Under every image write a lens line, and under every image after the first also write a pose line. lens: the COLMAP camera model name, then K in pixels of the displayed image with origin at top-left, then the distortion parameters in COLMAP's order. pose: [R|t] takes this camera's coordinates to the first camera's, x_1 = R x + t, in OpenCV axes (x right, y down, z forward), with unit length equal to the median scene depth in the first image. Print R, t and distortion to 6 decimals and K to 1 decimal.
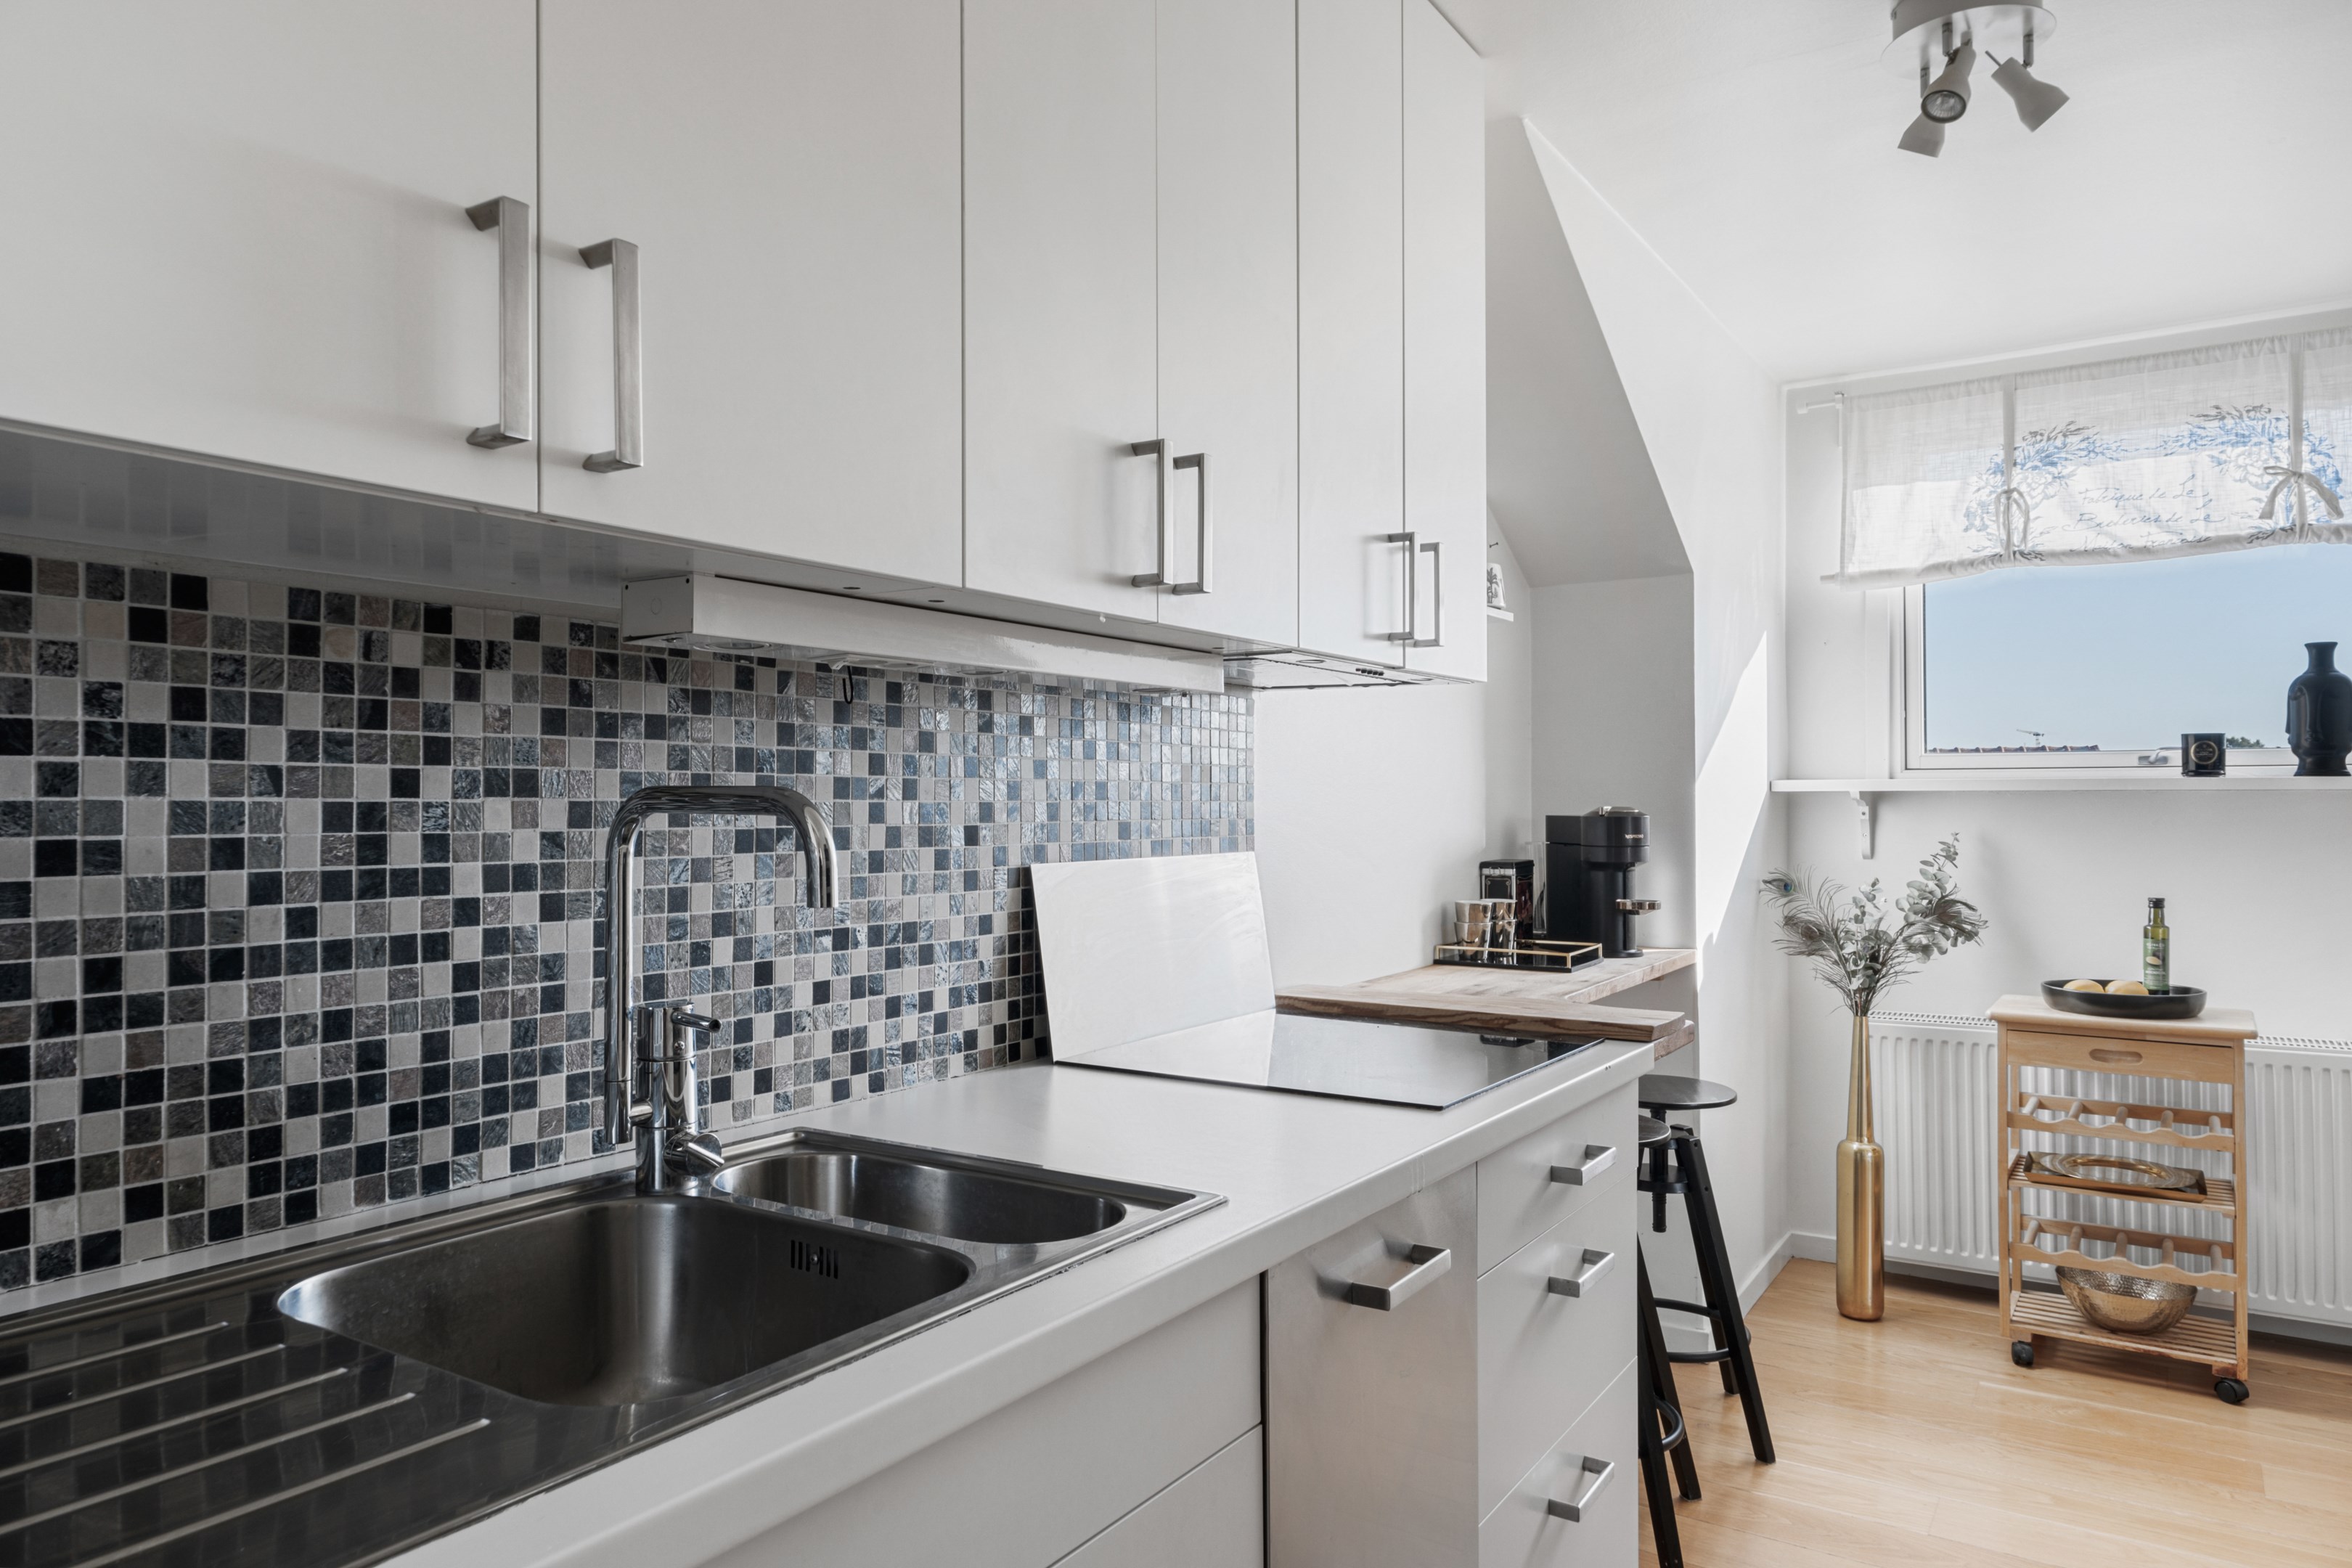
lens RADIAL K [[1504.1, 0, 1174.8], [0, 1504.1, 792.9], [0, 0, 1]] dist [-0.000232, 0.001810]
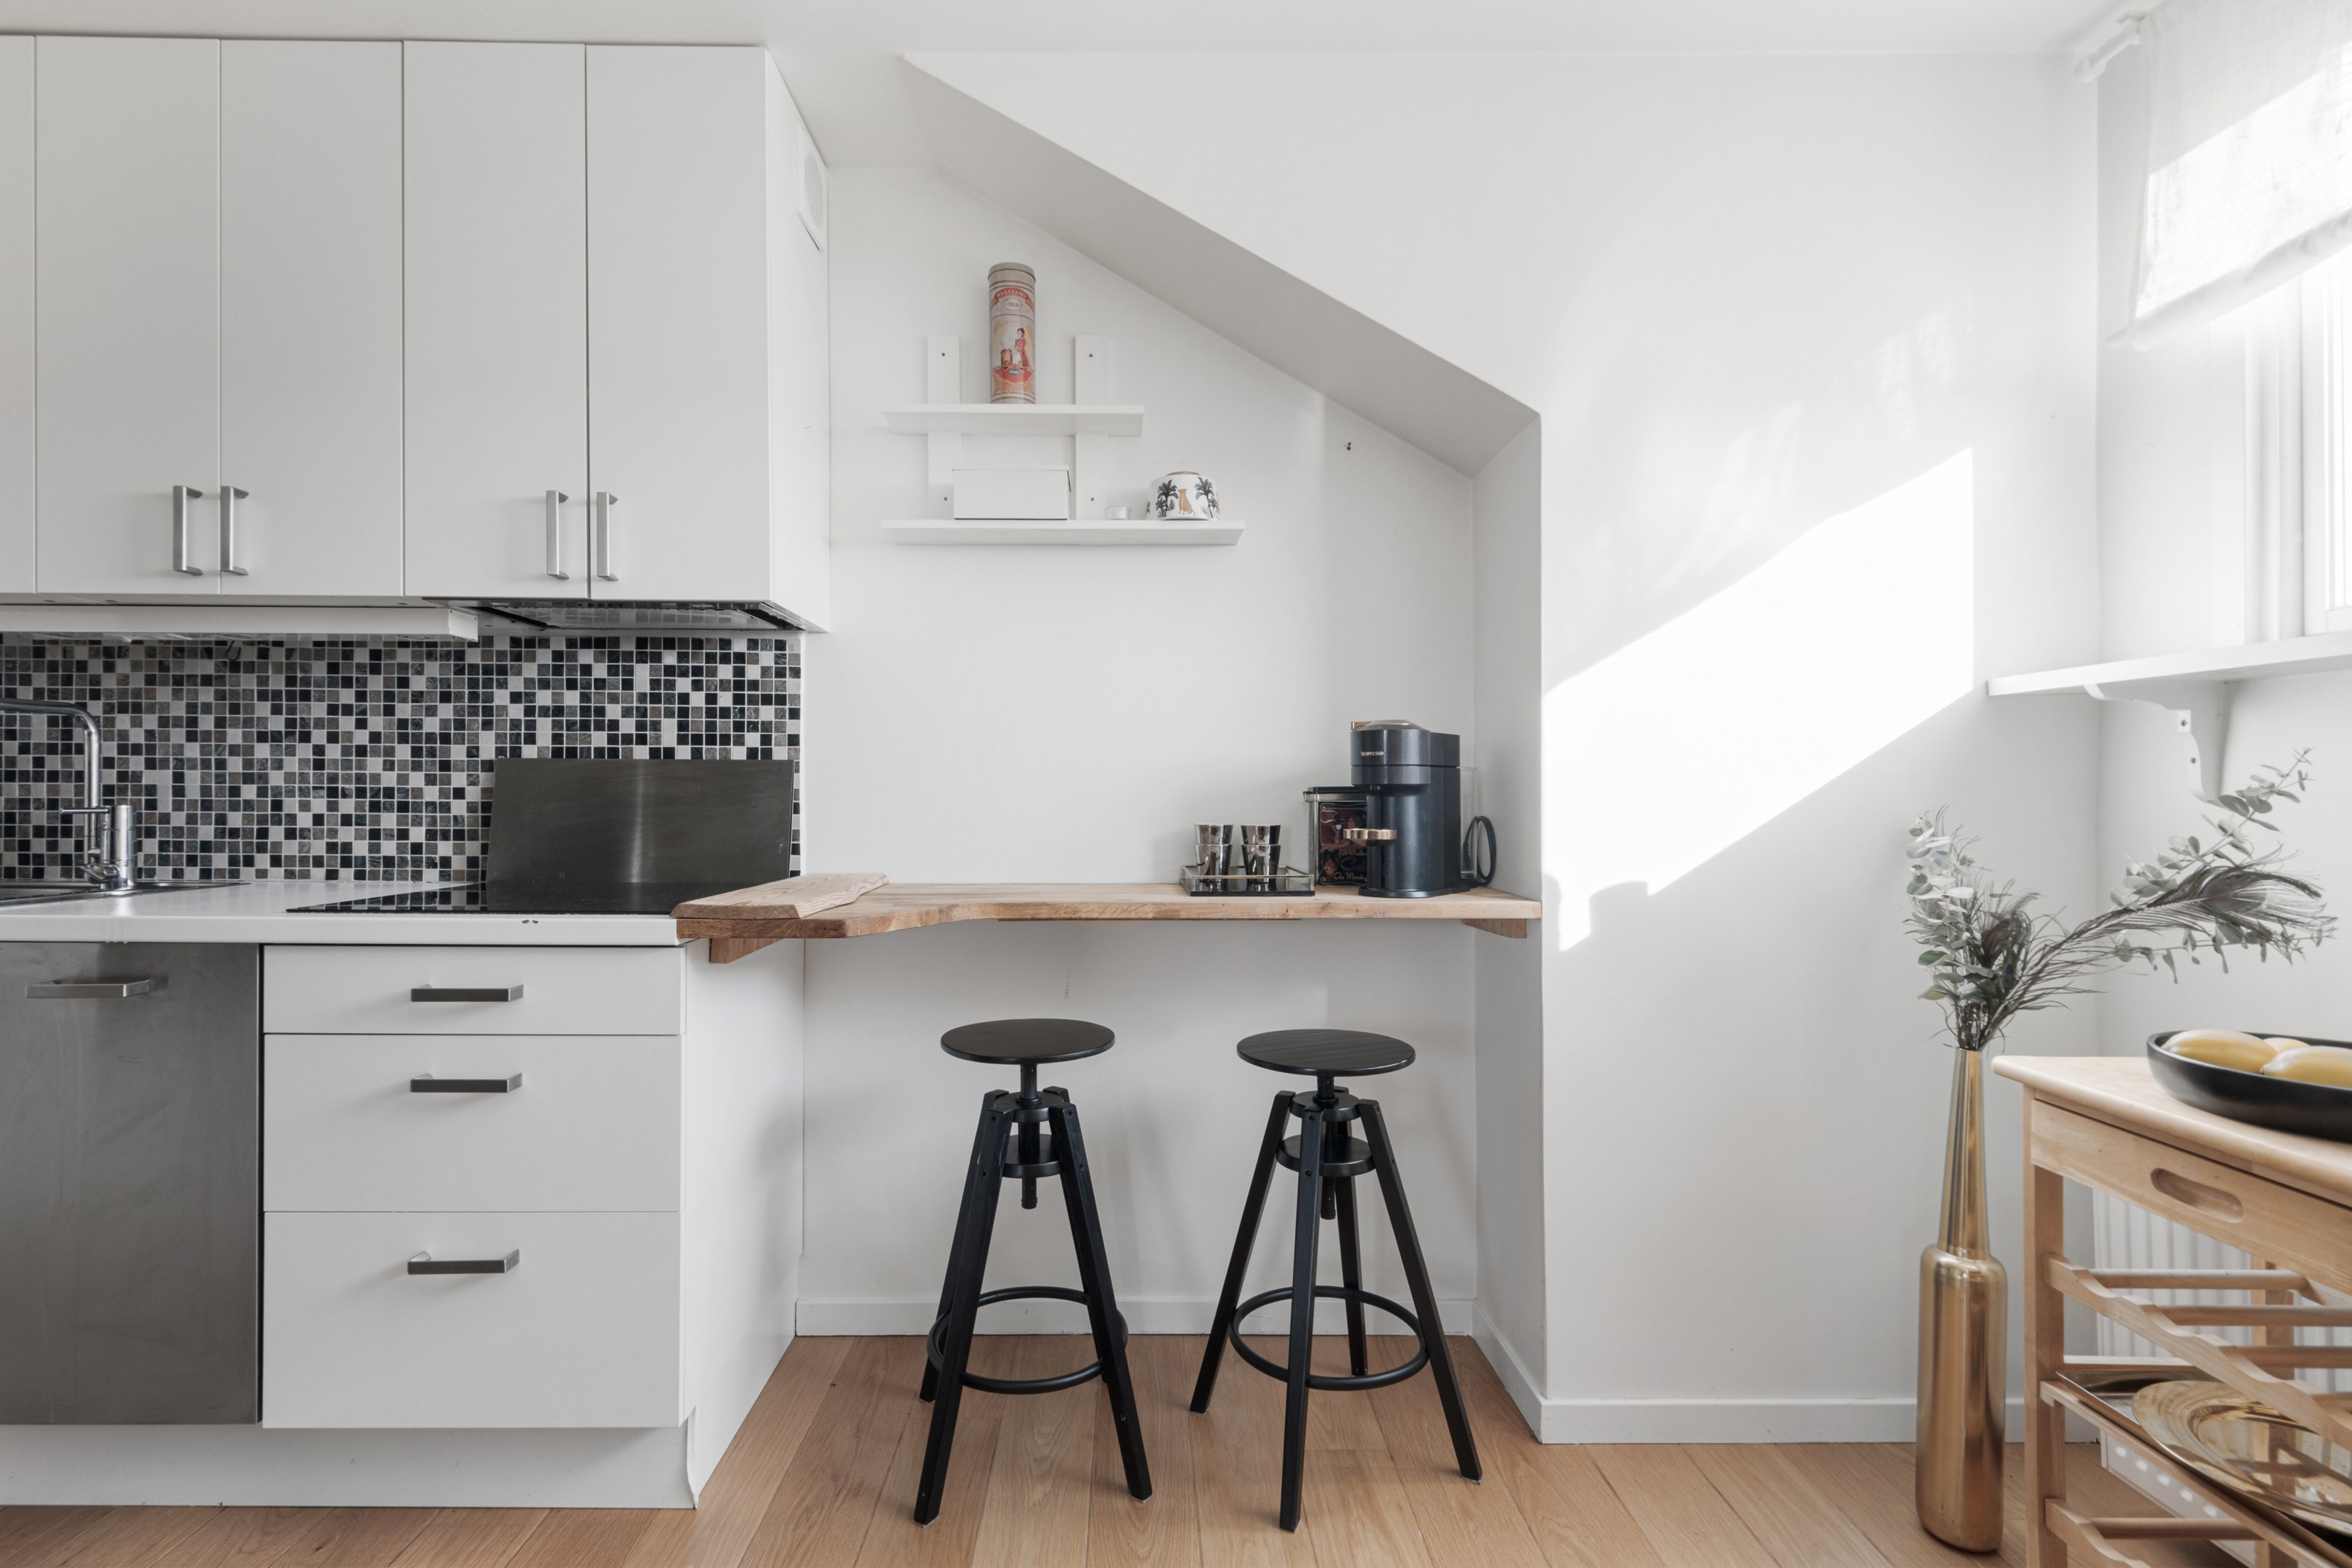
lens RADIAL K [[1142.5, 0, 1173.2], [0, 1142.5, 794.0], [0, 0, 1]] dist [0.003013, 0.000269]
pose [[0.556875, 0.000320, -0.830596, 1.835963], [0.001057, 0.999999, 0.001094, 0.121107], [0.830596, -0.001488, 0.556874, 1.312895]]
